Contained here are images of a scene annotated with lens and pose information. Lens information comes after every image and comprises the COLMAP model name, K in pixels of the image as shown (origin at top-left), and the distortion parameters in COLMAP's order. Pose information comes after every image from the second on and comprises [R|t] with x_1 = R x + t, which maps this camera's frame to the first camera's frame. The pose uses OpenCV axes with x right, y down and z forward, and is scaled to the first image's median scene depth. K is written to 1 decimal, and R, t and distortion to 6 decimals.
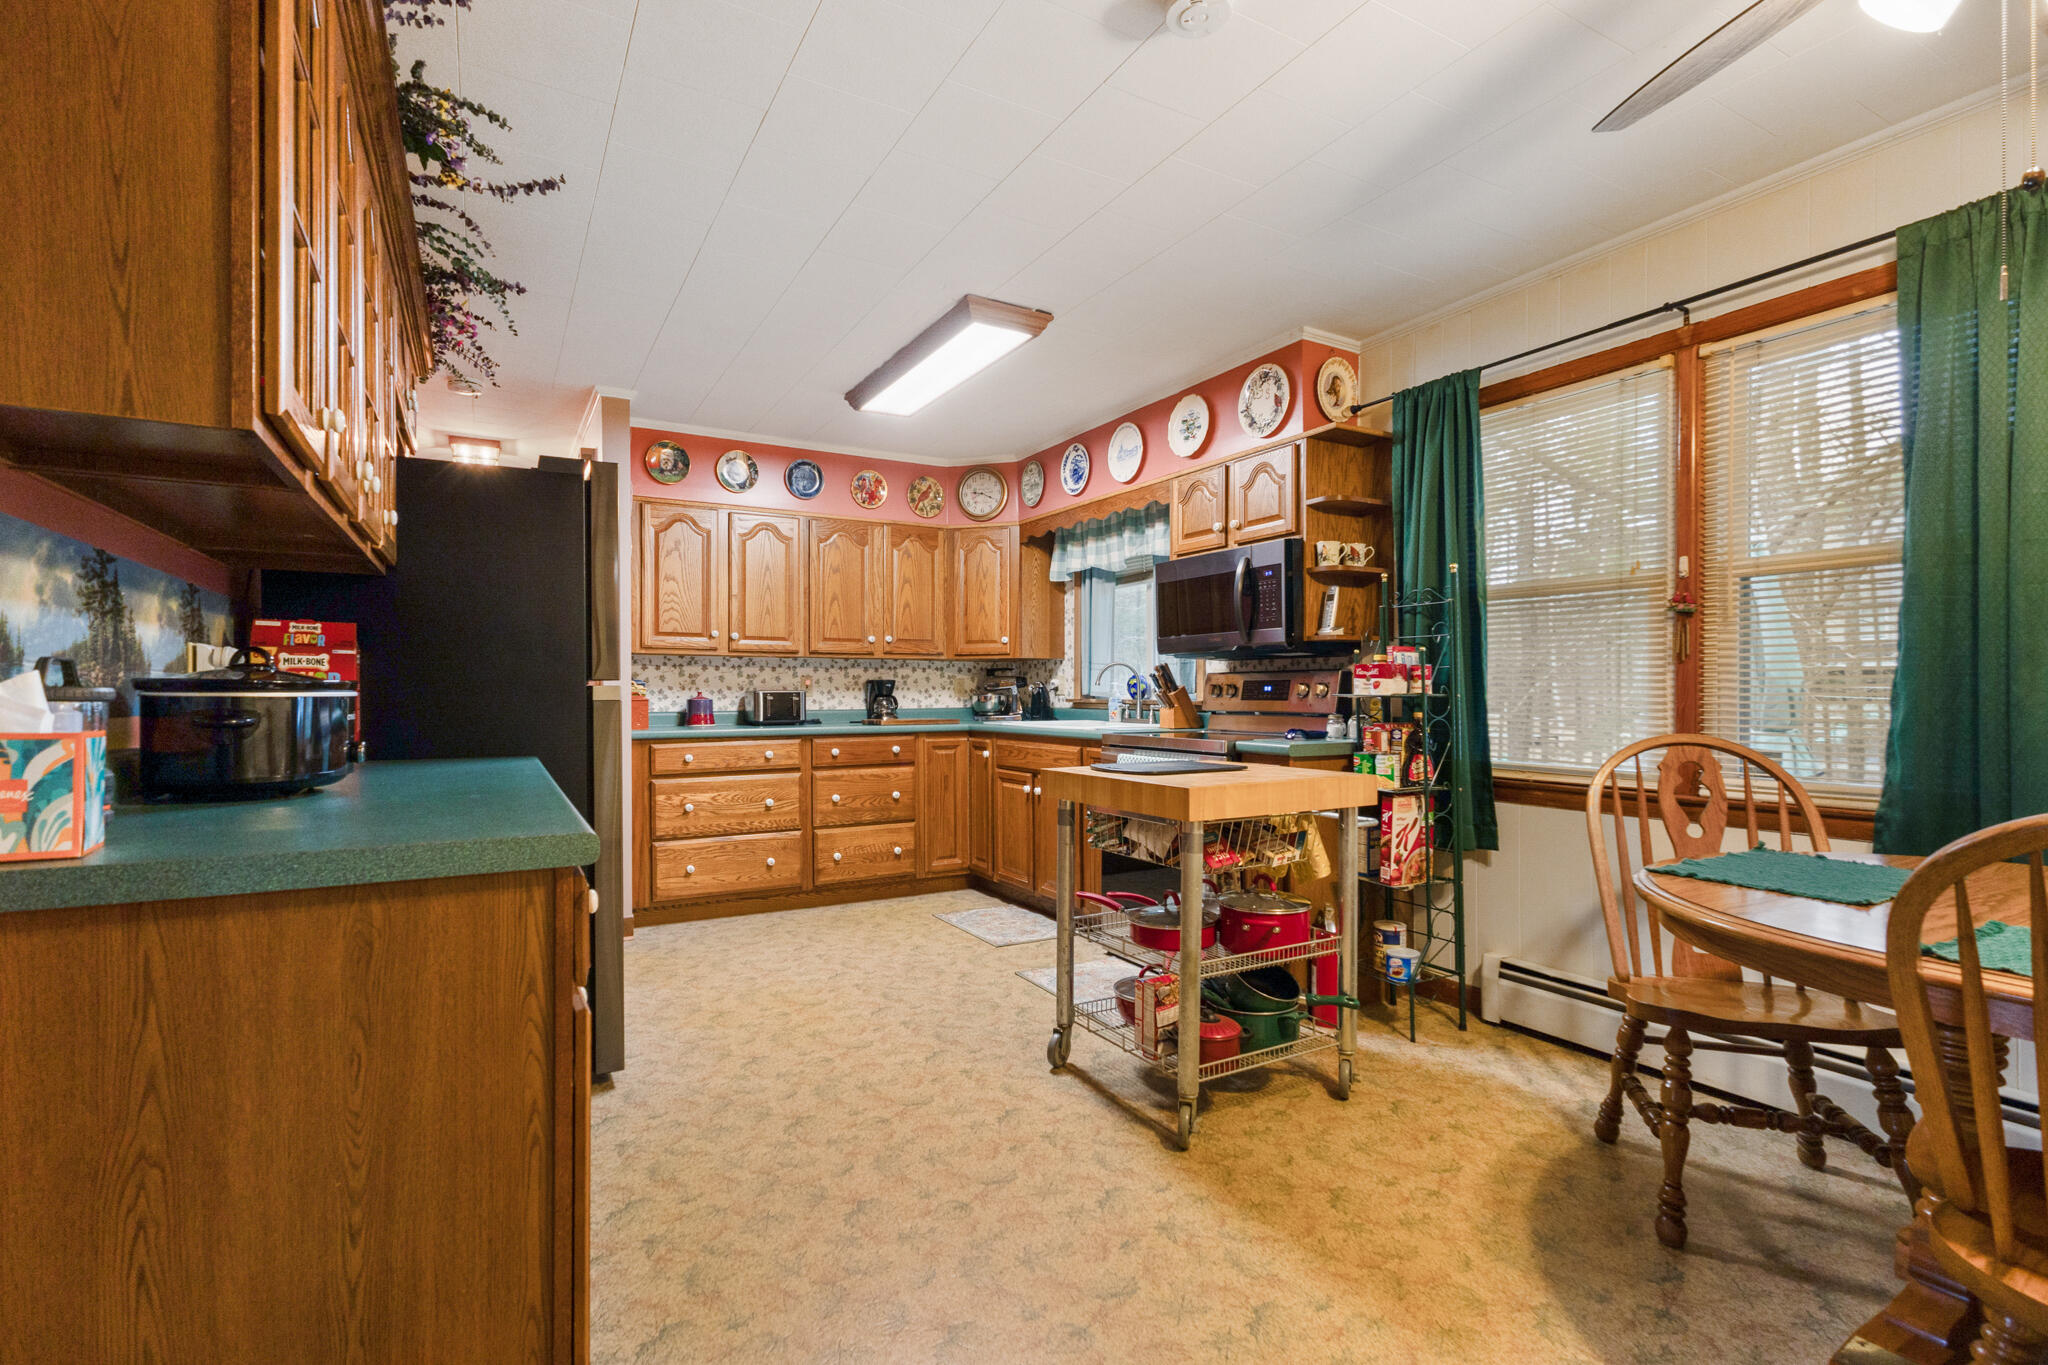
lens RADIAL K [[929.6, 0, 1010.7], [0, 929.6, 678.8], [0, 0, 1]] dist [0.000610, -0.000076]
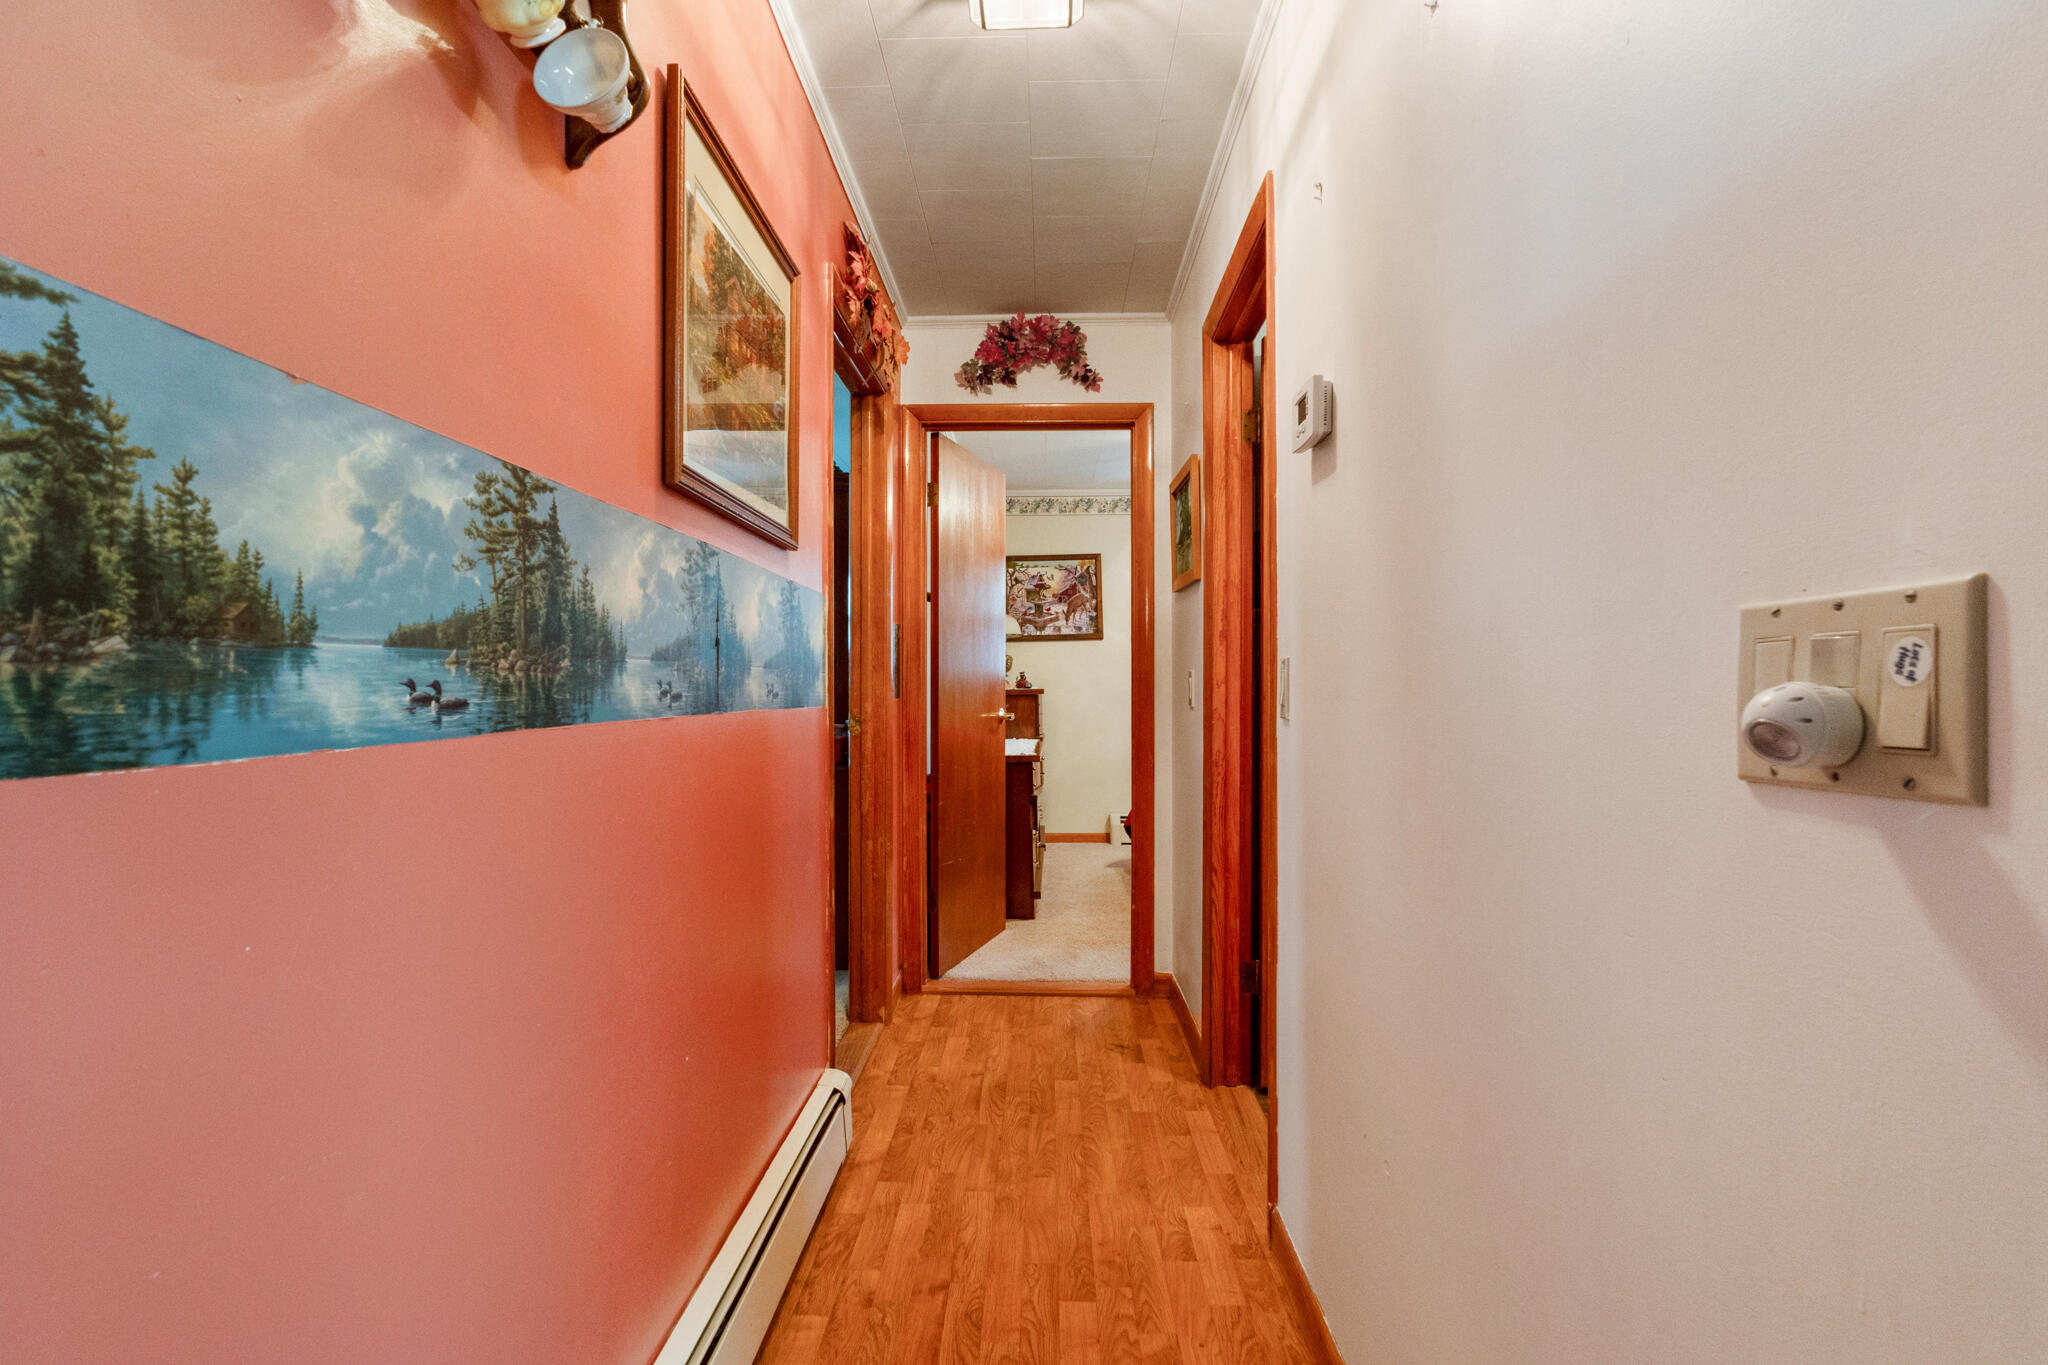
lens RADIAL K [[983.4, 0, 1014.9], [0, 983.4, 688.9], [0, 0, 1]] dist [-0.013444, 0.003278]
pose [[0.851958, -0.002042, -0.523607, -0.118175], [0.010957, 0.999843, 0.013929, 0.002167], [0.523496, -0.017604, 0.851846, 0.210052]]
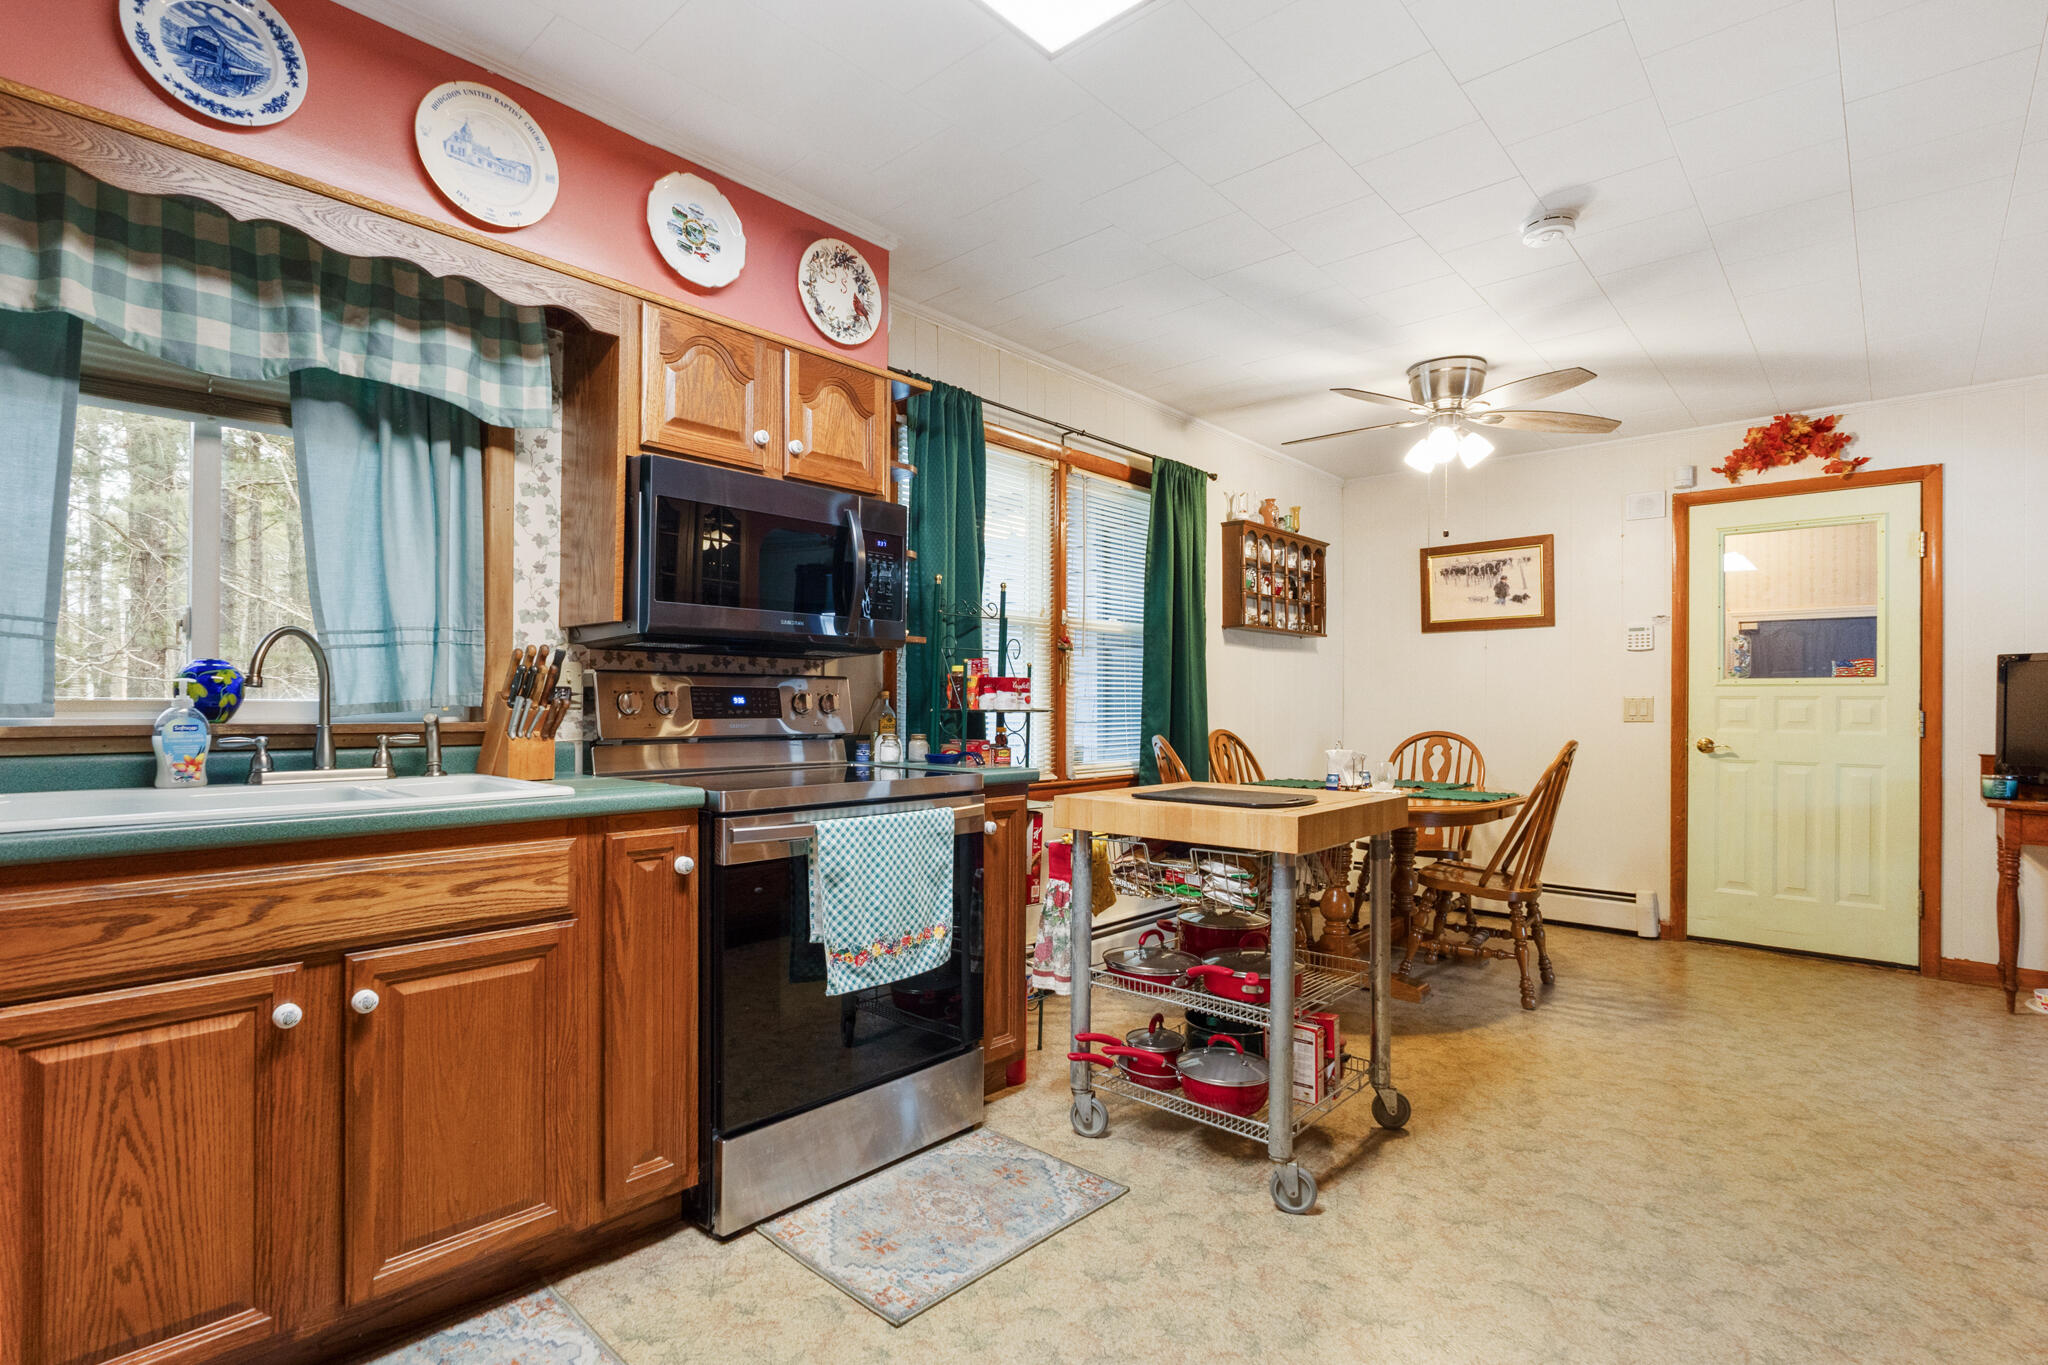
lens RADIAL K [[975.2, 0, 1020.7], [0, 975.2, 702.9], [0, 0, 1]] dist [-0.013683, 0.003596]
pose [[-0.313332, -0.000304, 0.949644, -0.403208], [-0.016873, 0.999844, -0.005247, 0.009849], [-0.949494, -0.017667, -0.313288, 0.949345]]
